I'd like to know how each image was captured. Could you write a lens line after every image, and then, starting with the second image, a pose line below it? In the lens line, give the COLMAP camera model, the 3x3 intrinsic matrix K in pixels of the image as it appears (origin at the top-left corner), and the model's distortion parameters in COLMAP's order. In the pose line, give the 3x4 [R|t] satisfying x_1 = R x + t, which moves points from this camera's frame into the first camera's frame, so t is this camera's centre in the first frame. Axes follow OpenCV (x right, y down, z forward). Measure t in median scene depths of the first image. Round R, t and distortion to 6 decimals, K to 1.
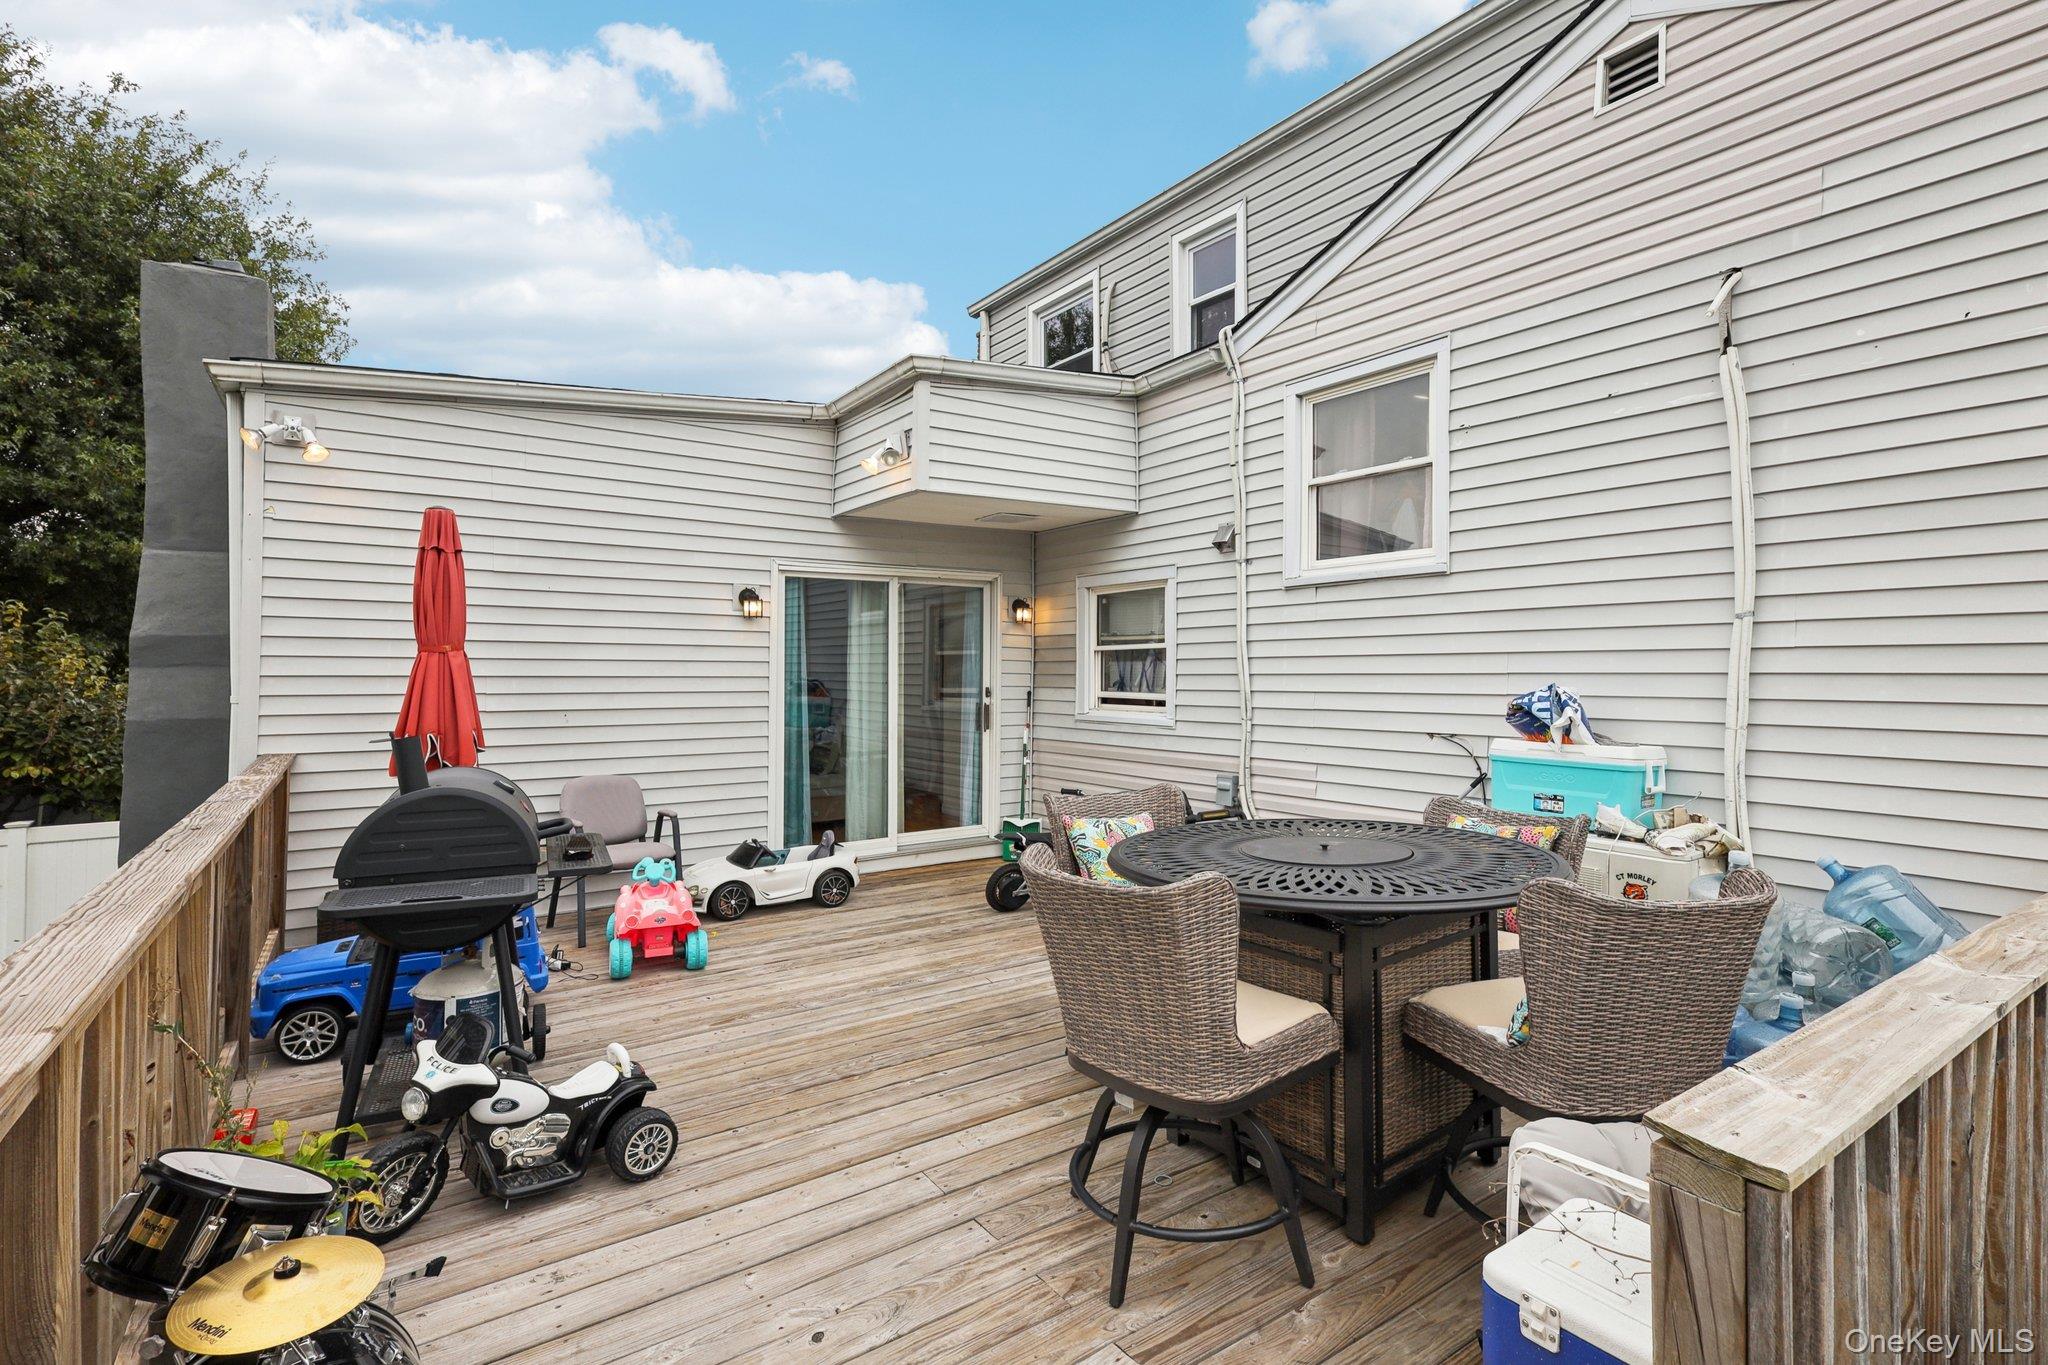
lens RADIAL K [[967.1, 0, 1018.7], [0, 967.1, 665.1], [0, 0, 1]] dist [0.004115, -0.000525]
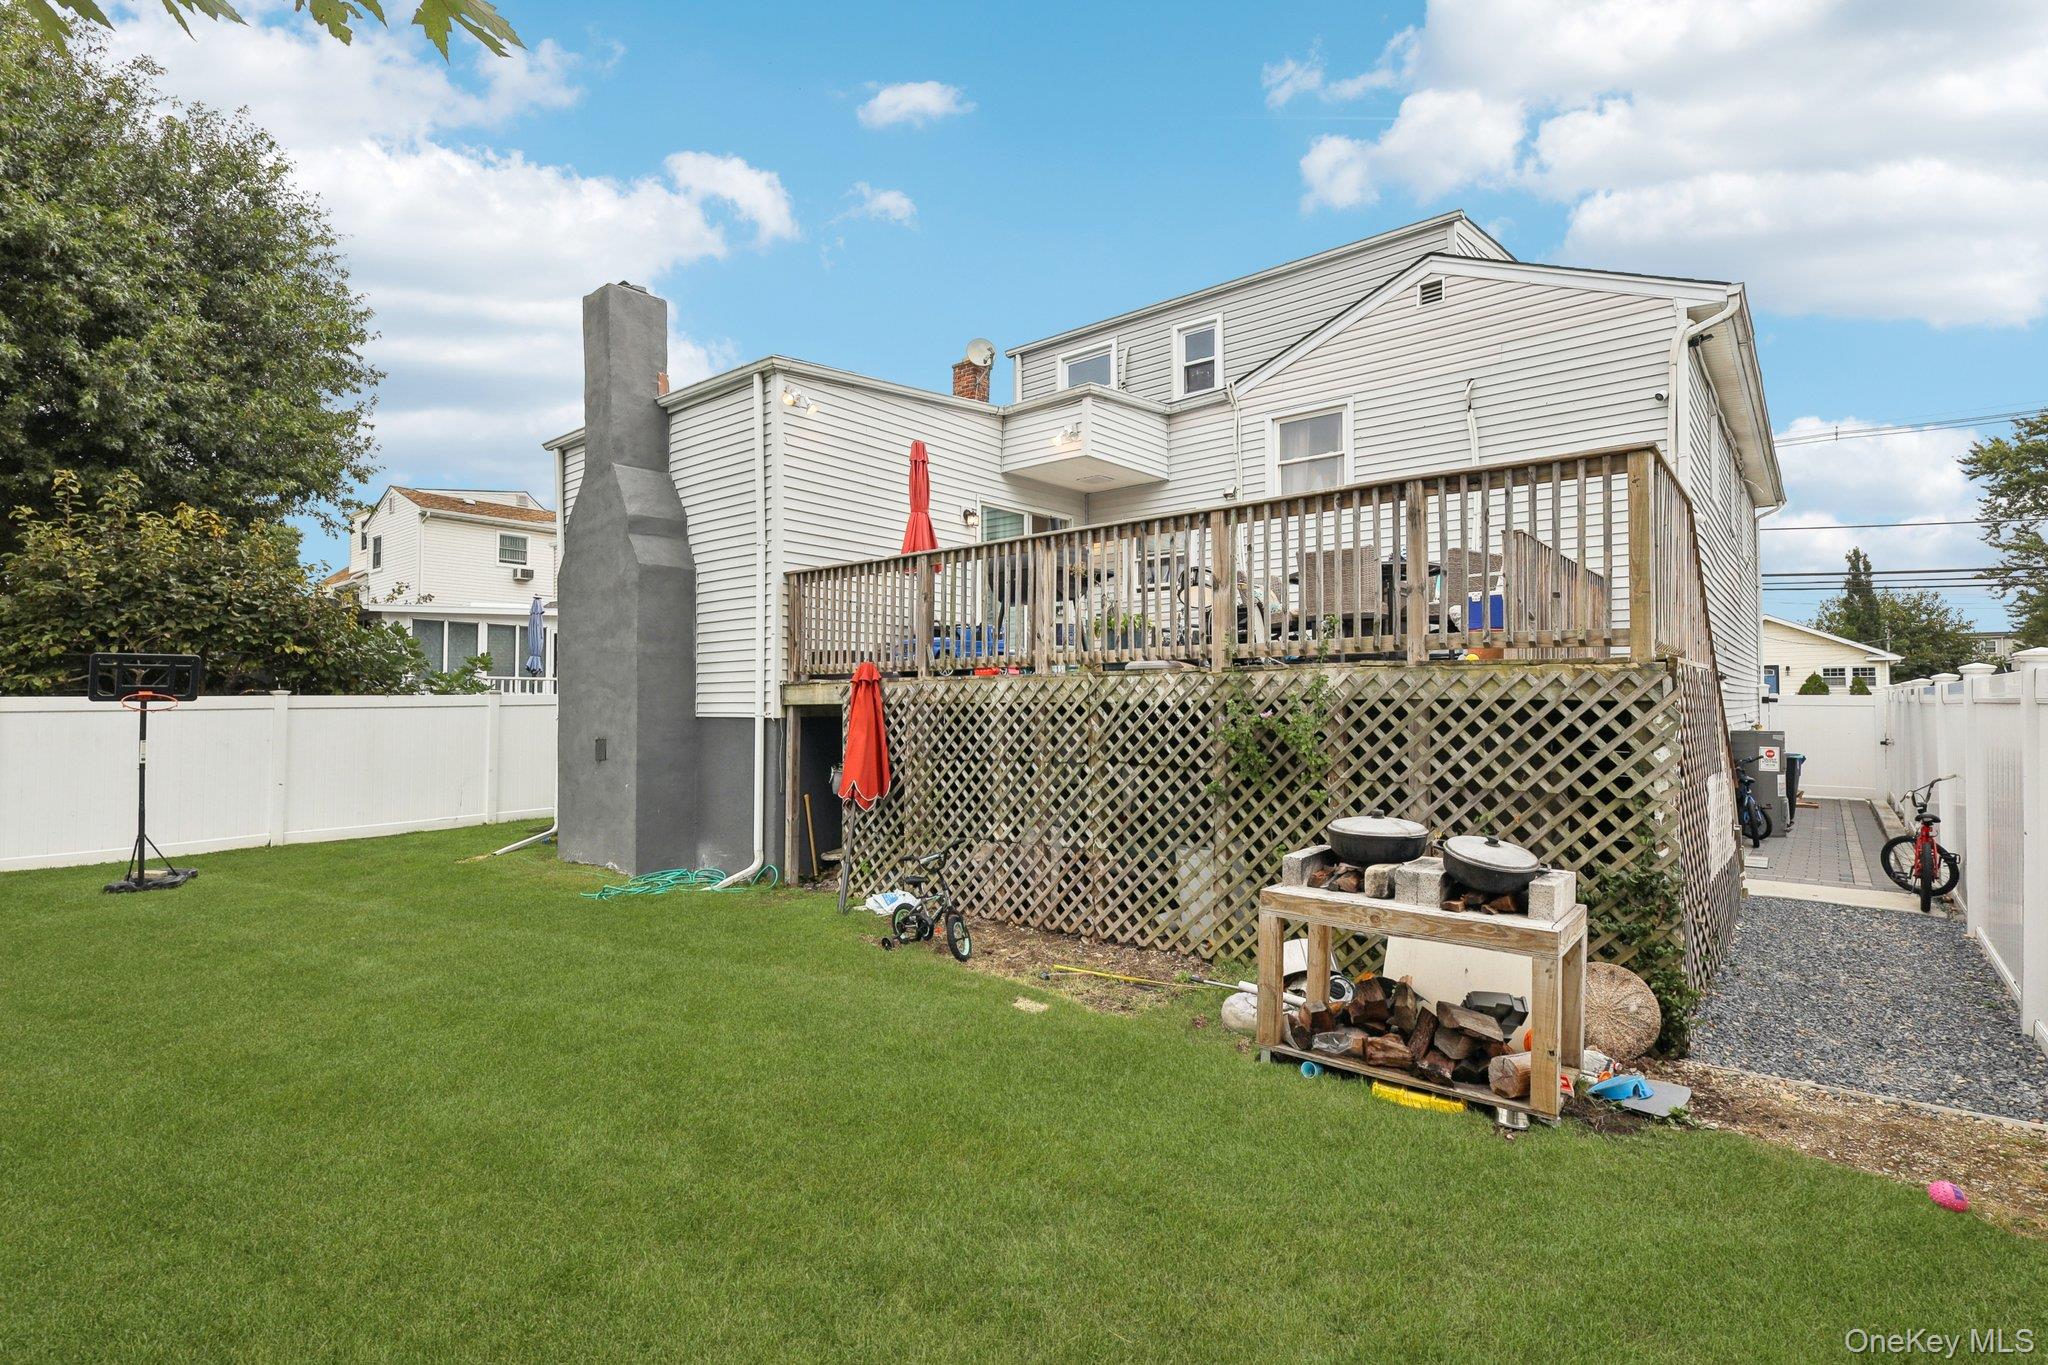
lens RADIAL K [[967.1, 0, 1022.8], [0, 967.1, 674.8], [0, 0, 1]] dist [0.004115, -0.000525]
pose [[0.963126, 0.001511, 0.269047, -0.616670], [0.004618, 0.999744, -0.022146, 0.239364], [-0.269011, 0.022572, 0.962872, -0.634850]]
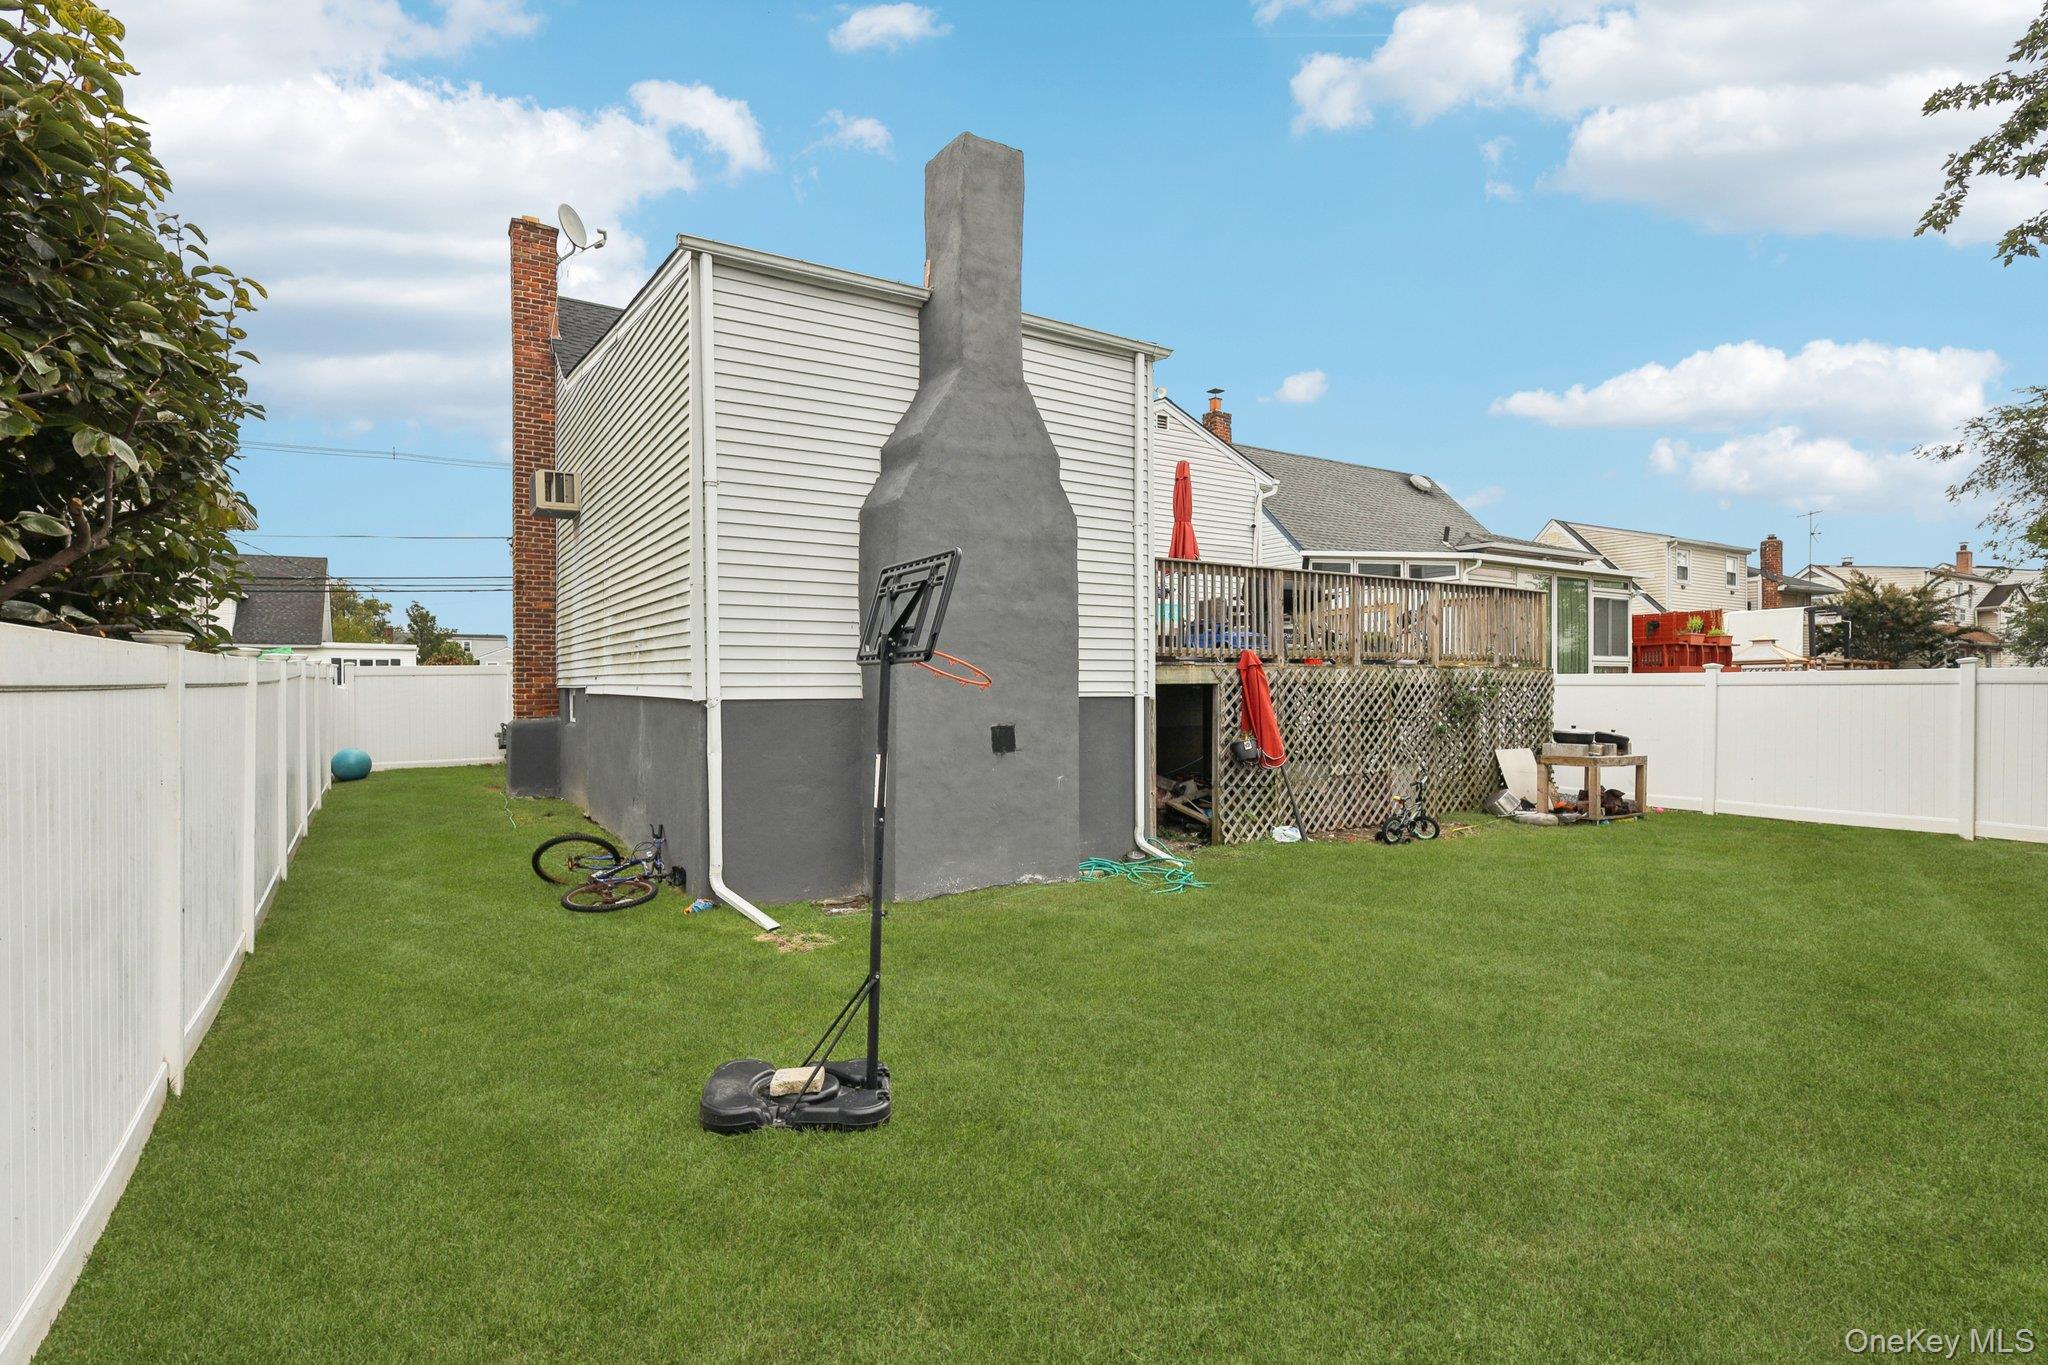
lens RADIAL K [[967.1, 0, 1037.7], [0, 967.1, 684.7], [0, 0, 1]] dist [0.004115, -0.000525]
pose [[0.043461, -0.004400, 0.999045, -1.965849], [-0.010384, 0.999934, 0.004855, 0.245651], [-0.999001, -0.010585, 0.043412, 0.835303]]
